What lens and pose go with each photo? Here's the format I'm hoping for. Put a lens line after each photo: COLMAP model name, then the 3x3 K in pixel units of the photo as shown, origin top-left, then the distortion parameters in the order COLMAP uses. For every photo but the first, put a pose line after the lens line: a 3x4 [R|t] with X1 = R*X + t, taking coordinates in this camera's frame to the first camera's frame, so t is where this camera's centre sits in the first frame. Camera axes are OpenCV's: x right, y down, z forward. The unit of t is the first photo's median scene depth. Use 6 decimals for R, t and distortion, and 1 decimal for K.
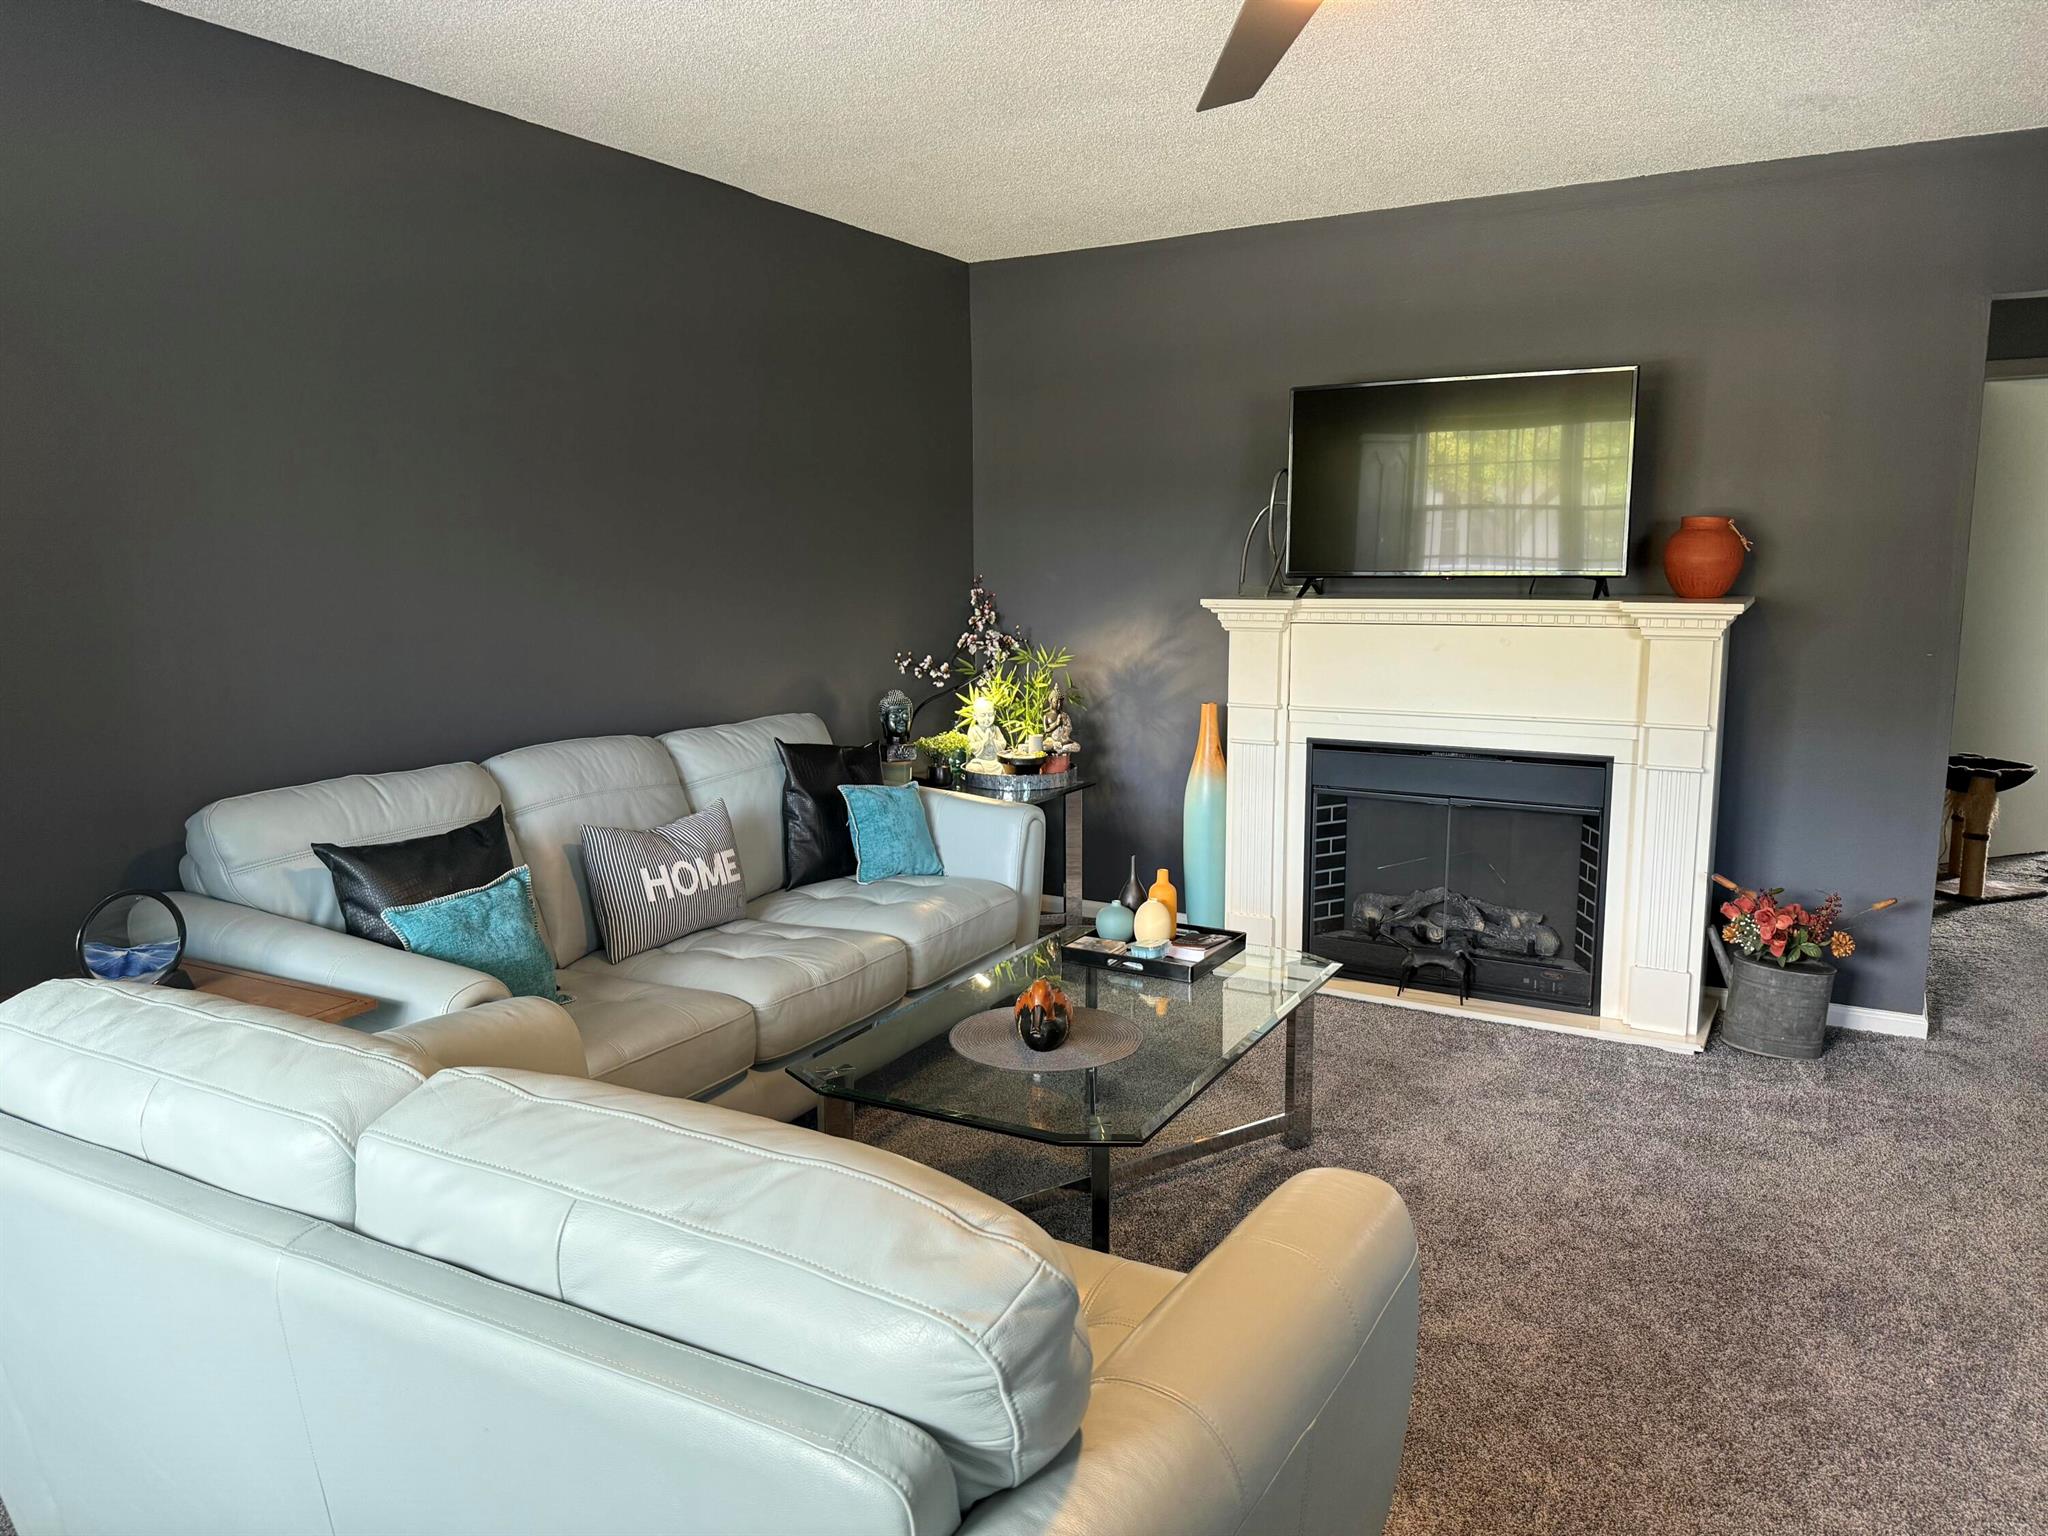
lens RADIAL K [[1440.4, 0, 1024.0], [0, 1440.4, 765.3], [0, 0, 1]] dist [0.036611, -0.051524]
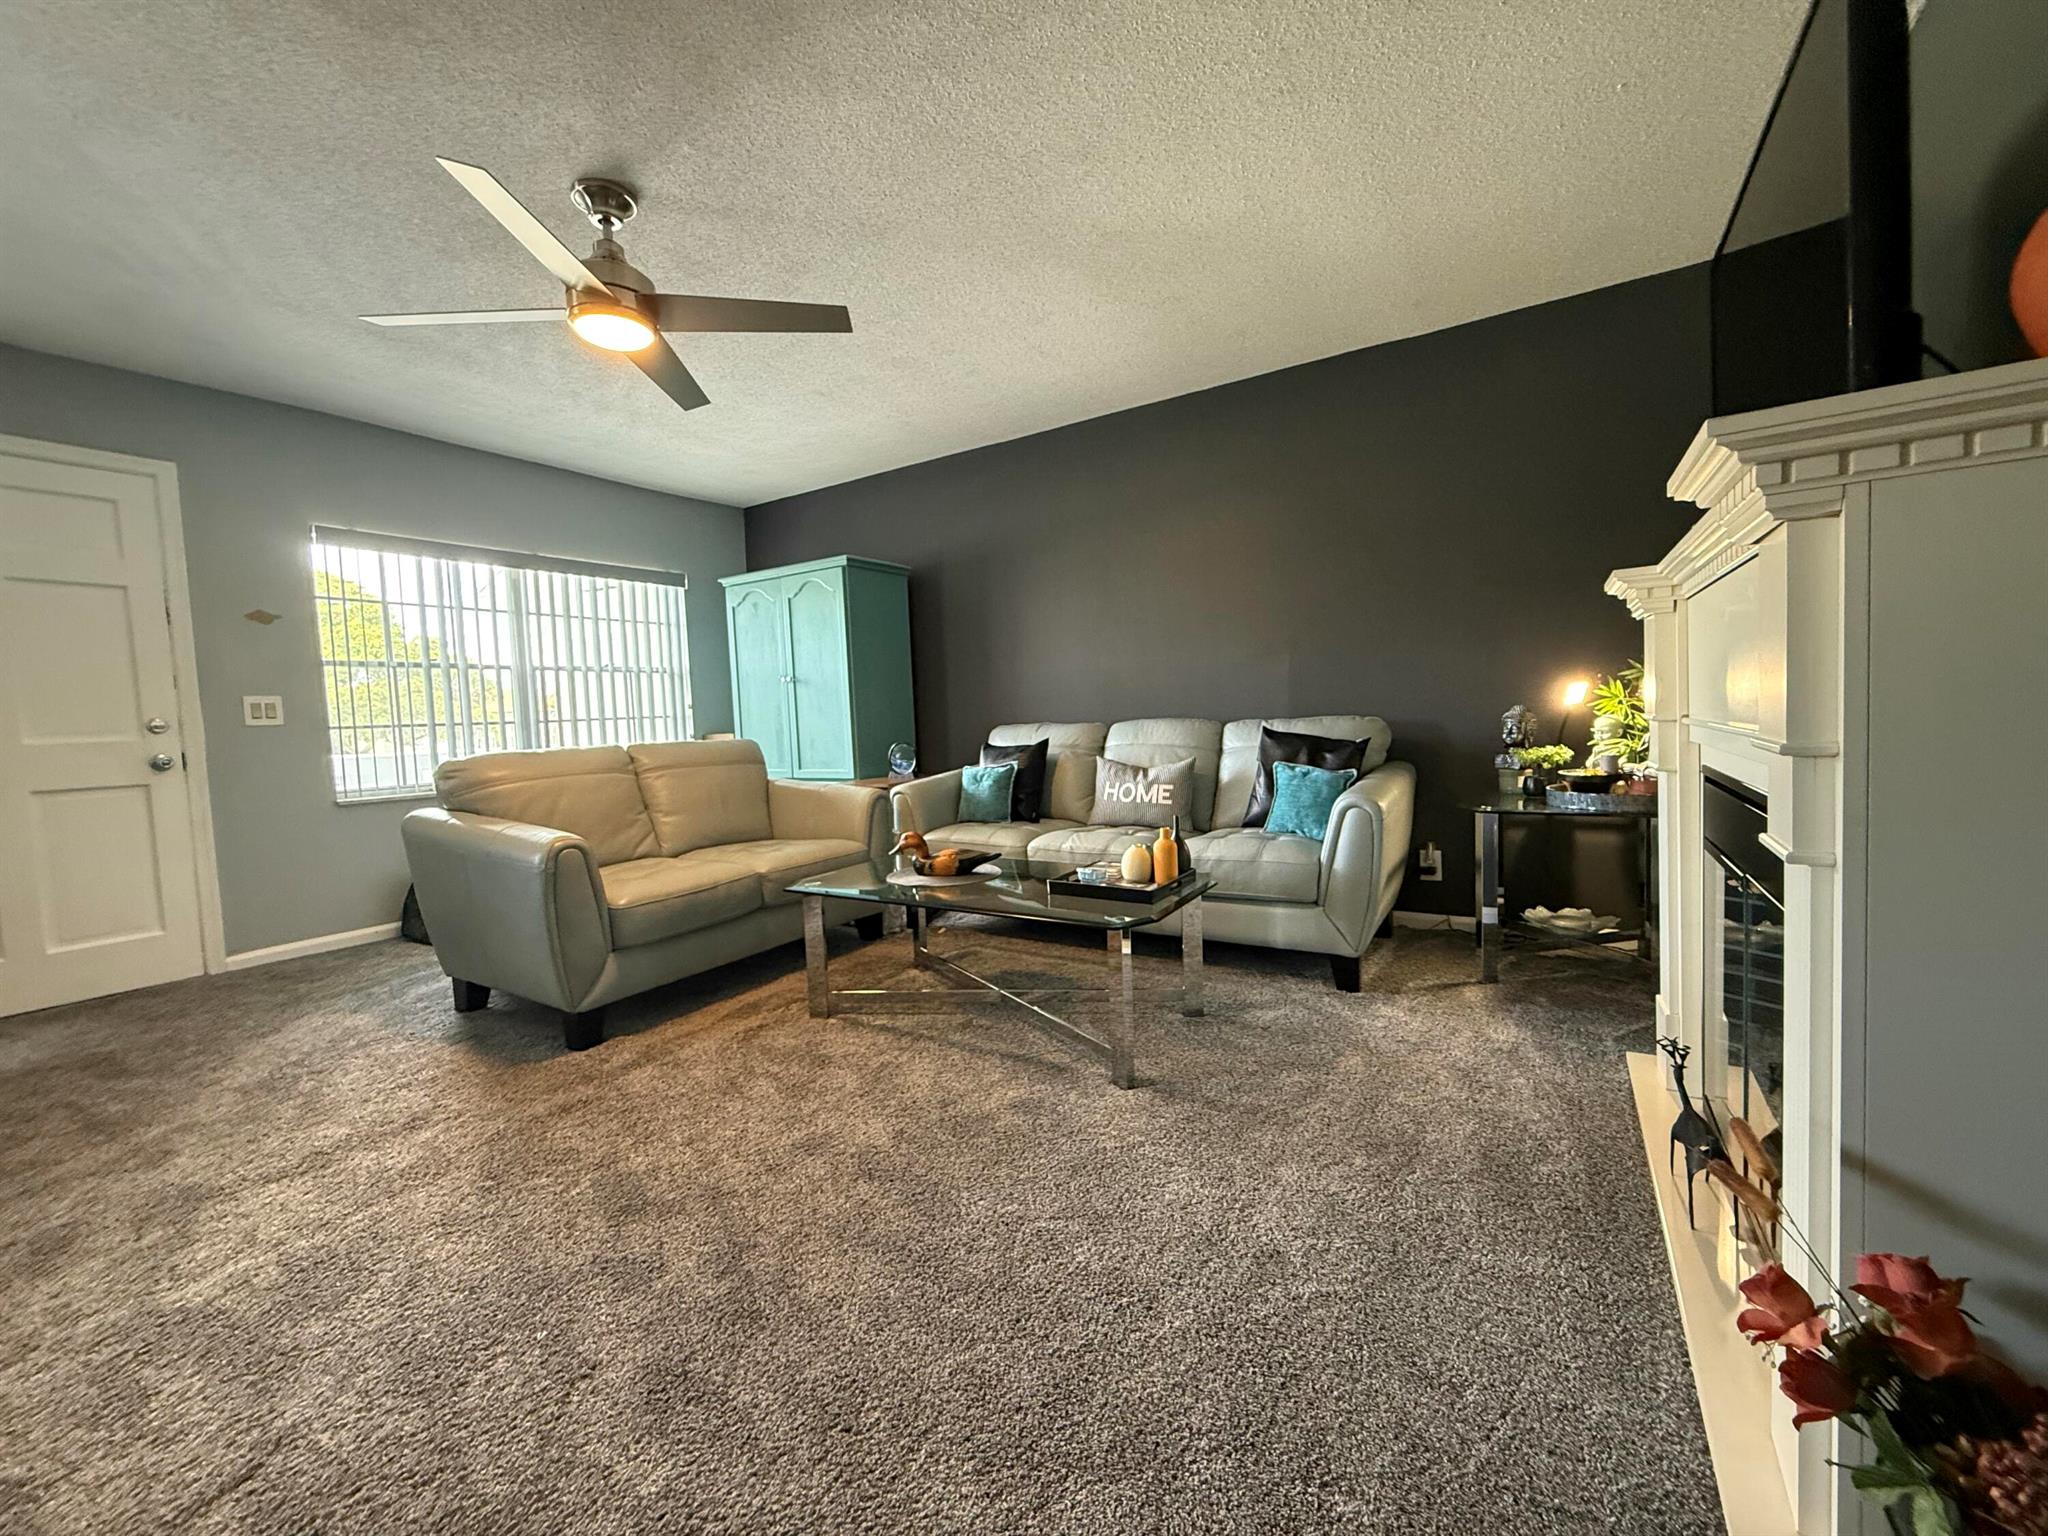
lens RADIAL K [[820.3, 0, 1032.3], [0, 820.3, 755.8], [0, 0, 1]] dist [-0.003073, 0.000054]
pose [[-0.069523, 0.057562, -0.995918, 0.795164], [-0.100721, 0.992827, 0.064414, -0.022117], [0.992483, 0.104788, -0.063227, 0.932453]]
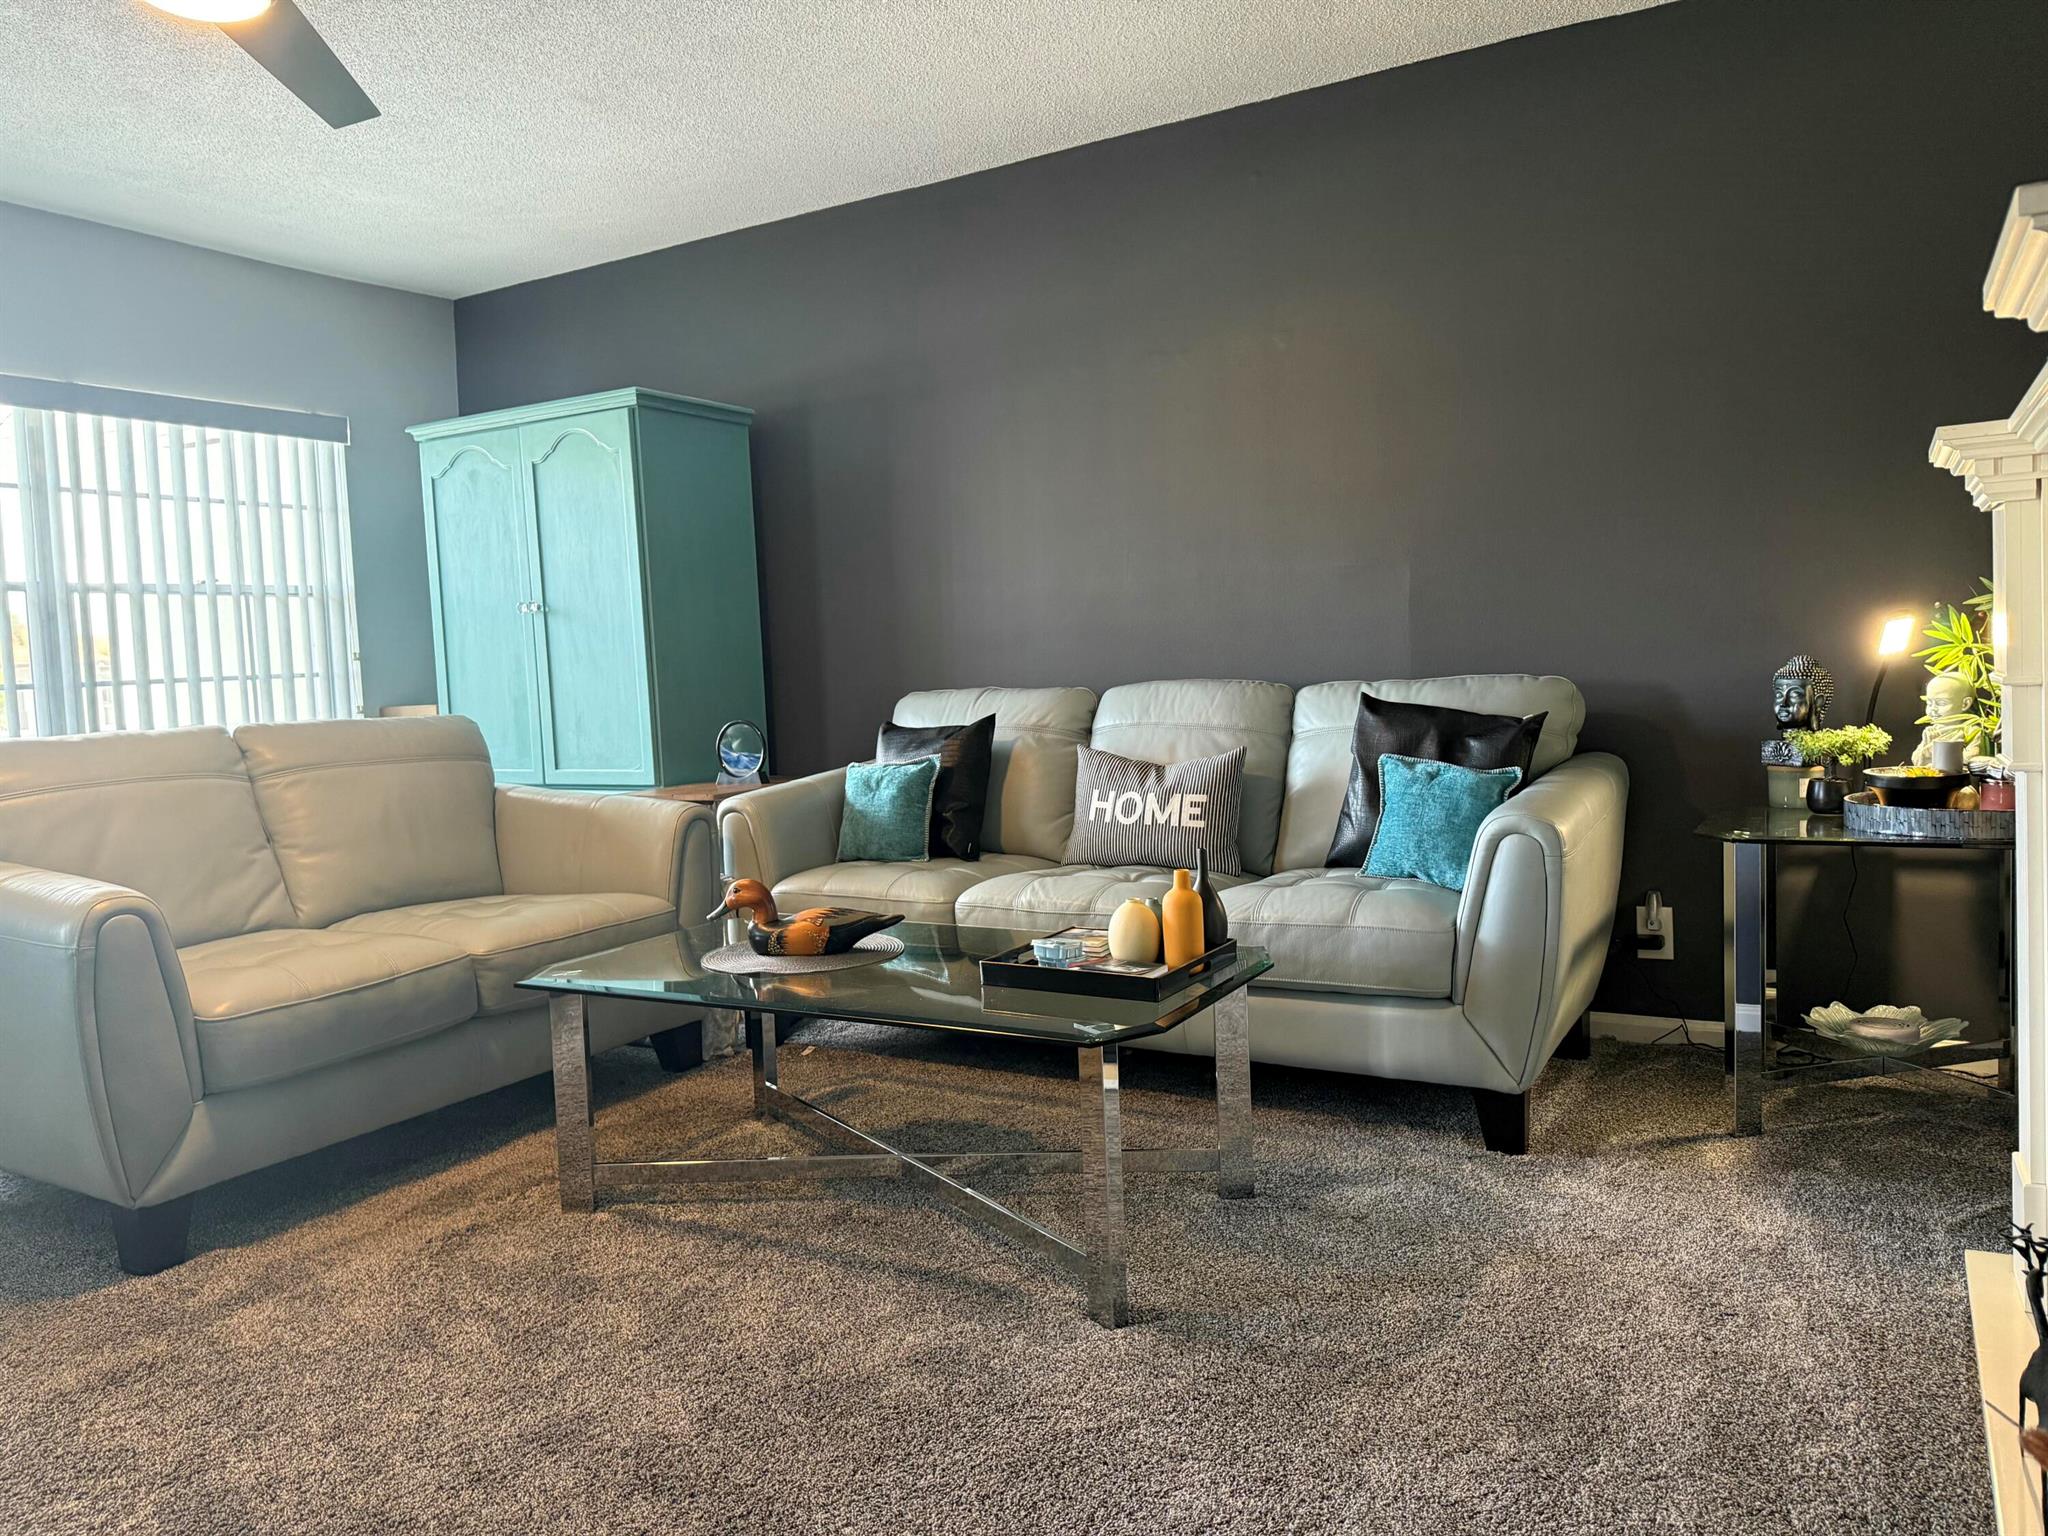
lens RADIAL K [[1440.4, 0, 1028.6], [0, 1440.4, 751.5], [0, 0, 1]] dist [0.036611, -0.051524]
pose [[-0.033950, 0.063781, -0.997386, 0.798022], [-0.100717, 0.992663, 0.066907, -0.024550], [0.994336, 0.102725, -0.027277, 0.942663]]
